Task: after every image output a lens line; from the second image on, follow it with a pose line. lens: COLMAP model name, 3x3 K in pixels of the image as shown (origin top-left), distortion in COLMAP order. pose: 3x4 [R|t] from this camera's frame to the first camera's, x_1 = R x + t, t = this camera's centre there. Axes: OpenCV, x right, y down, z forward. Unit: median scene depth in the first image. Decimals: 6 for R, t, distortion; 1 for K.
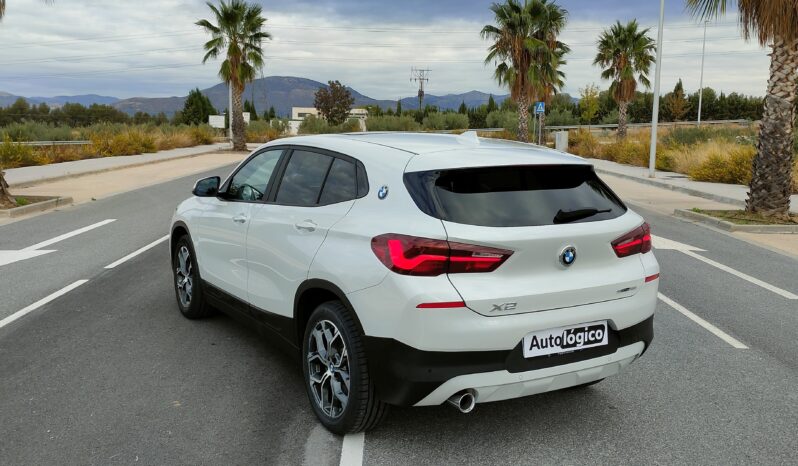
lens RADIAL K [[760.2, 0, 399.0], [0, 760.2, 233.0], [0, 0, 1]] dist [-0.009110, -0.008818]
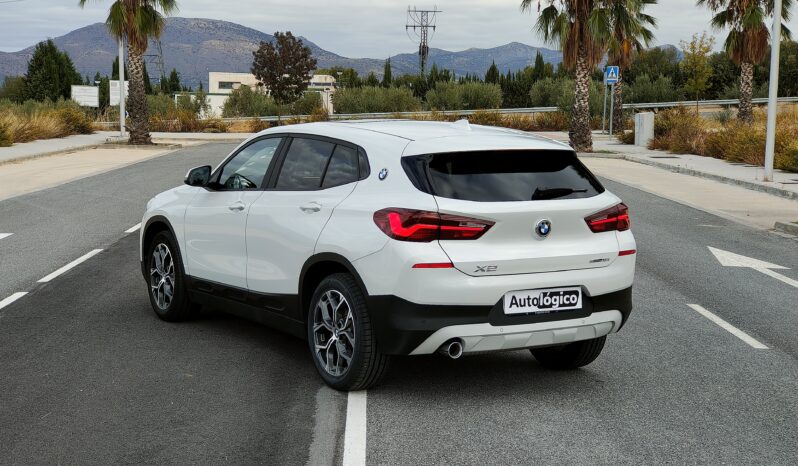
lens RADIAL K [[1267.7, 0, 397.3], [0, 1267.7, 295.0], [0, 0, 1]] dist [0.031943, 0.171114]
pose [[0.999968, -0.002819, 0.007549, -0.012450], [0.002741, 0.999944, 0.010265, 0.093132], [-0.007578, -0.010244, 0.999919, -0.774121]]
